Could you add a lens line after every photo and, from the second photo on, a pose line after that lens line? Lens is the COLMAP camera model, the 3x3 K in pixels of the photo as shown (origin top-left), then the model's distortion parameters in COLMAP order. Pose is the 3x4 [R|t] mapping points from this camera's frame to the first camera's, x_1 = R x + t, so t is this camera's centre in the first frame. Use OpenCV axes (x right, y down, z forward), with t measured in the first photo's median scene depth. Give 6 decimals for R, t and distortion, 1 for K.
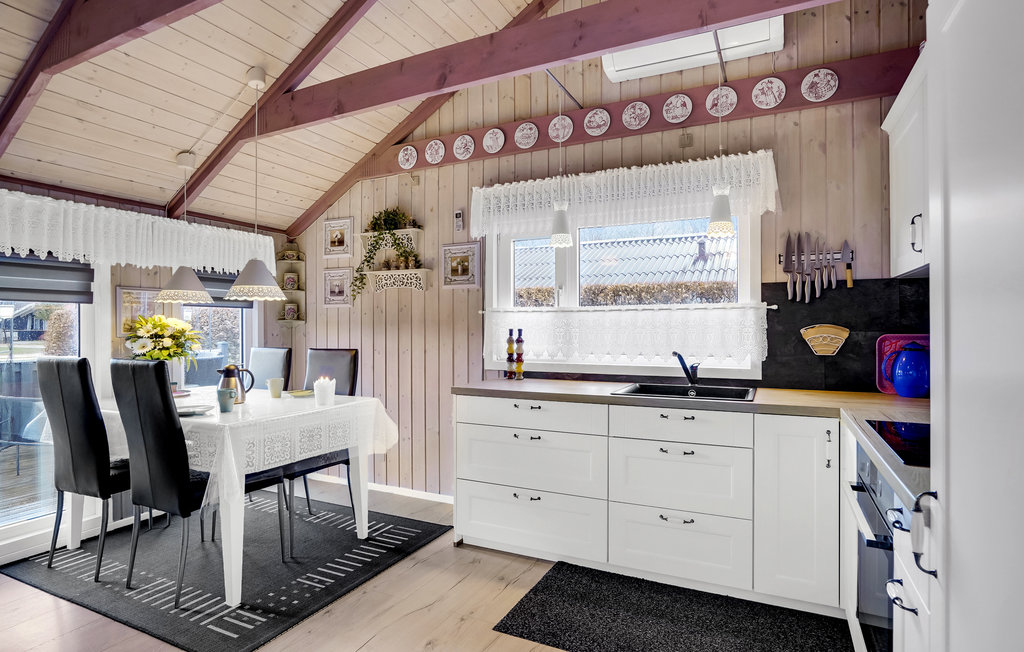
lens RADIAL K [[541.9, 0, 512.0], [0, 541.9, 326.0], [0, 0, 1]] dist [-0.036586, 0.000835]
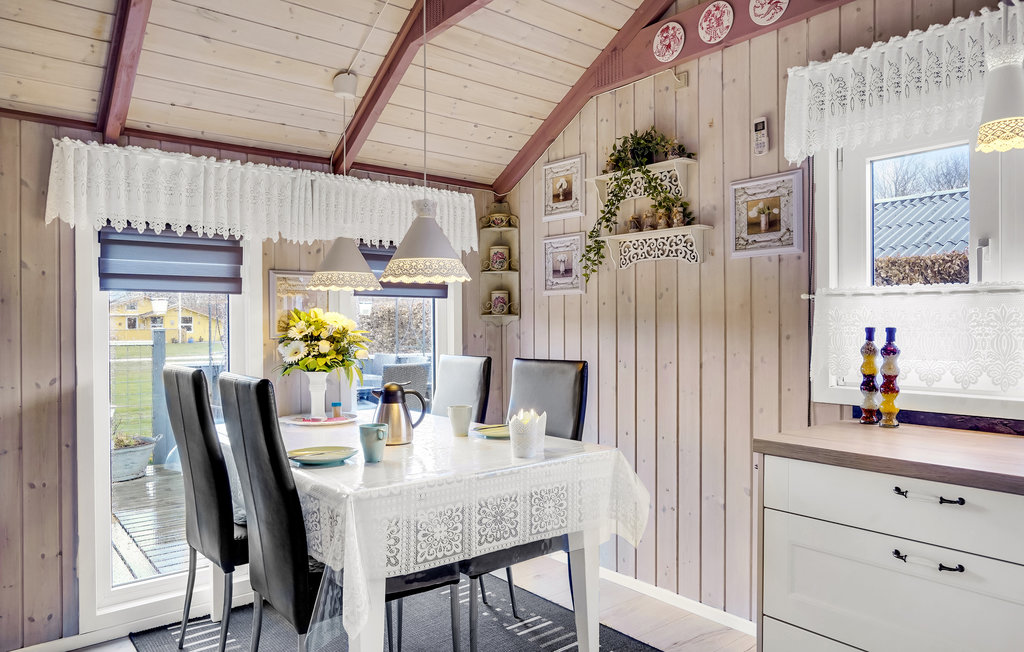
lens RADIAL K [[661.5, 0, 512.0], [0, 661.5, 326.0], [0, 0, 1]] dist [-0.043561, 0.002553]
pose [[0.909029, -0.000917, -0.416731, -0.053434], [0.002659, 0.999990, 0.003599, 0.000829], [0.416724, -0.004380, 0.909023, 0.289175]]
